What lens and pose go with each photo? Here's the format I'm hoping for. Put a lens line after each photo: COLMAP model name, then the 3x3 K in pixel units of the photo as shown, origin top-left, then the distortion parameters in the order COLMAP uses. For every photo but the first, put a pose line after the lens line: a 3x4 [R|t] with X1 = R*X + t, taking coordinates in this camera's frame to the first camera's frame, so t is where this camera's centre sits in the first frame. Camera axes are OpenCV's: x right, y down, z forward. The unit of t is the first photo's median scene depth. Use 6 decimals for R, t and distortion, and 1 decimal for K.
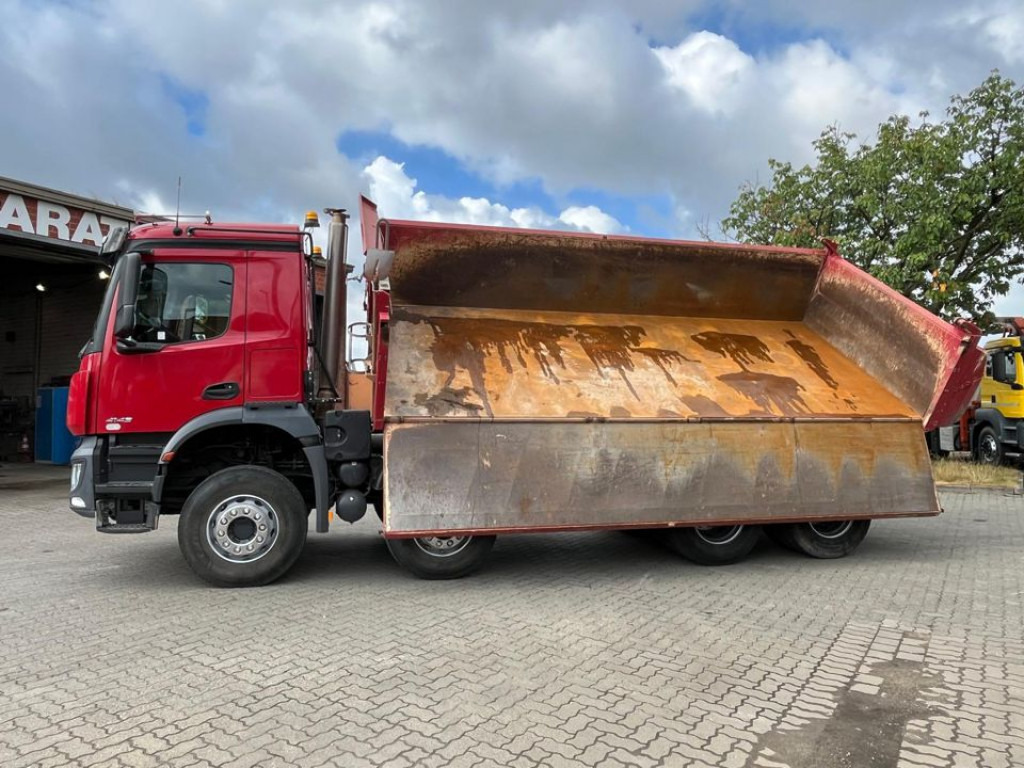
lens RADIAL K [[482.8, 0, 508.6], [0, 482.8, 404.0], [0, 0, 1]] dist [-0.024686, -0.000010]
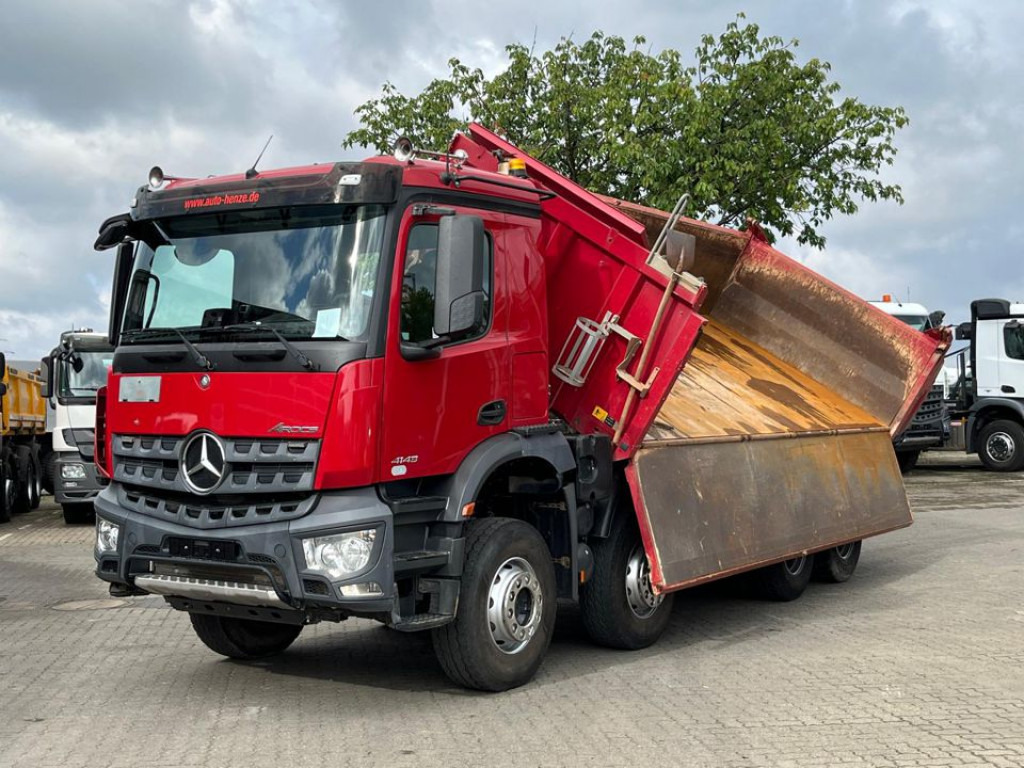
lens RADIAL K [[773.0, 0, 528.9], [0, 773.0, 385.6], [0, 0, 1]] dist [-0.001532, 0.000244]
pose [[0.878857, -0.002516, 0.477079, -0.514270], [0.024835, 0.998872, -0.040483, -0.009366], [-0.476439, 0.047428, 0.877927, -0.016768]]
